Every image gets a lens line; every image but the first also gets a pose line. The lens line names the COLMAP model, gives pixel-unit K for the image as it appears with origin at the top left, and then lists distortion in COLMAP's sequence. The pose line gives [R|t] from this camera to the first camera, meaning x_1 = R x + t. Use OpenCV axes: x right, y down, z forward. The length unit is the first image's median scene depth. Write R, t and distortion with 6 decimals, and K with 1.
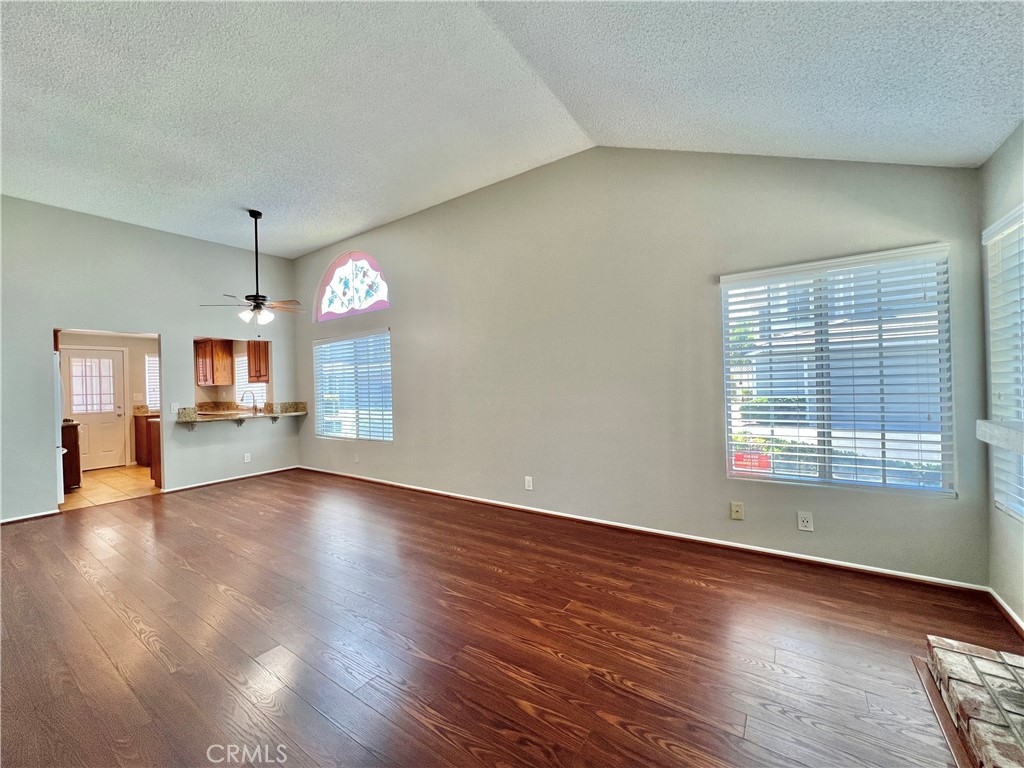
lens RADIAL K [[411.5, 0, 512.9], [0, 411.5, 382.9], [0, 0, 1]] dist [0.000117, -0.000848]
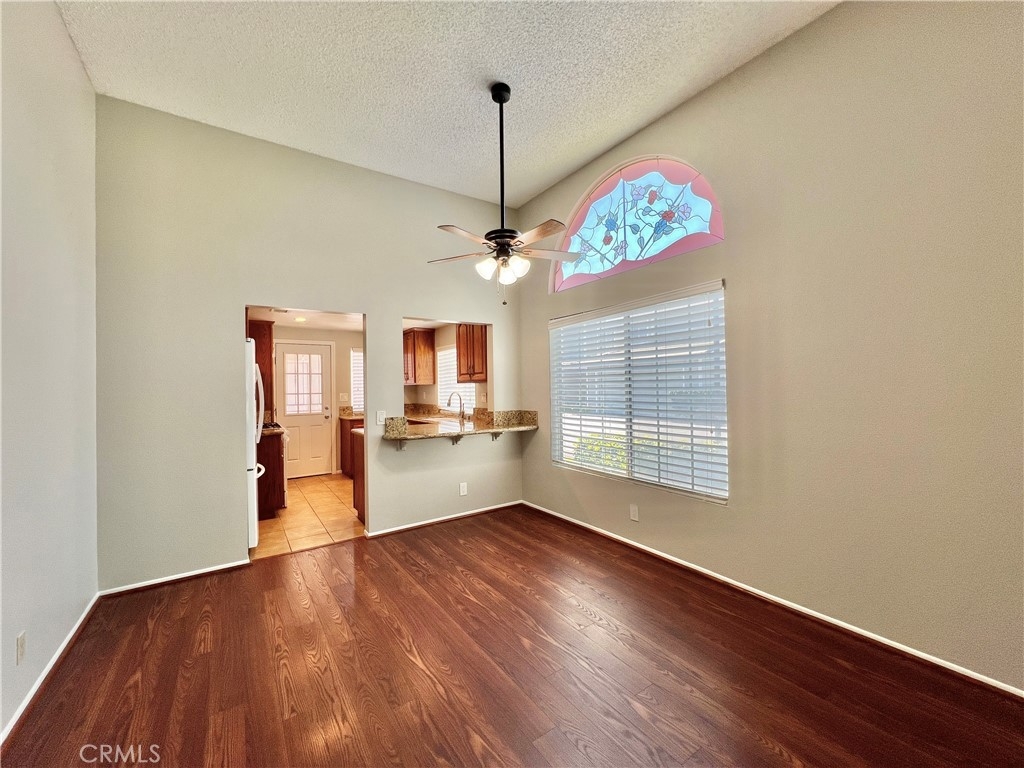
lens RADIAL K [[411.5, 0, 511.5], [0, 411.5, 383.2], [0, 0, 1]] dist [0.000117, -0.000848]
pose [[0.935078, 0.010077, -0.354298, -0.326818], [-0.009783, 0.999949, 0.002621, -0.002207], [0.354306, 0.001015, 0.935129, 0.376552]]
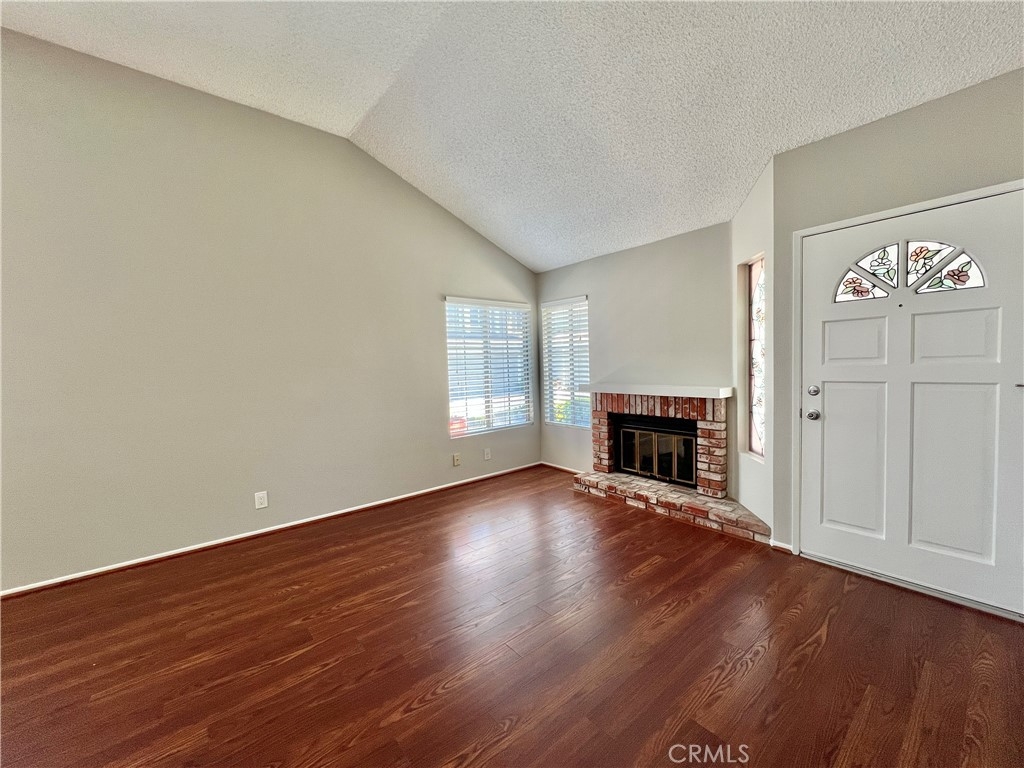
lens RADIAL K [[411.5, 0, 508.4], [0, 411.5, 382.6], [0, 0, 1]] dist [0.000117, -0.000848]
pose [[0.269969, -0.023980, 0.962570, -0.416697], [0.022139, 0.999580, 0.018693, 0.007329], [-0.962614, 0.016264, 0.270387, 0.218446]]
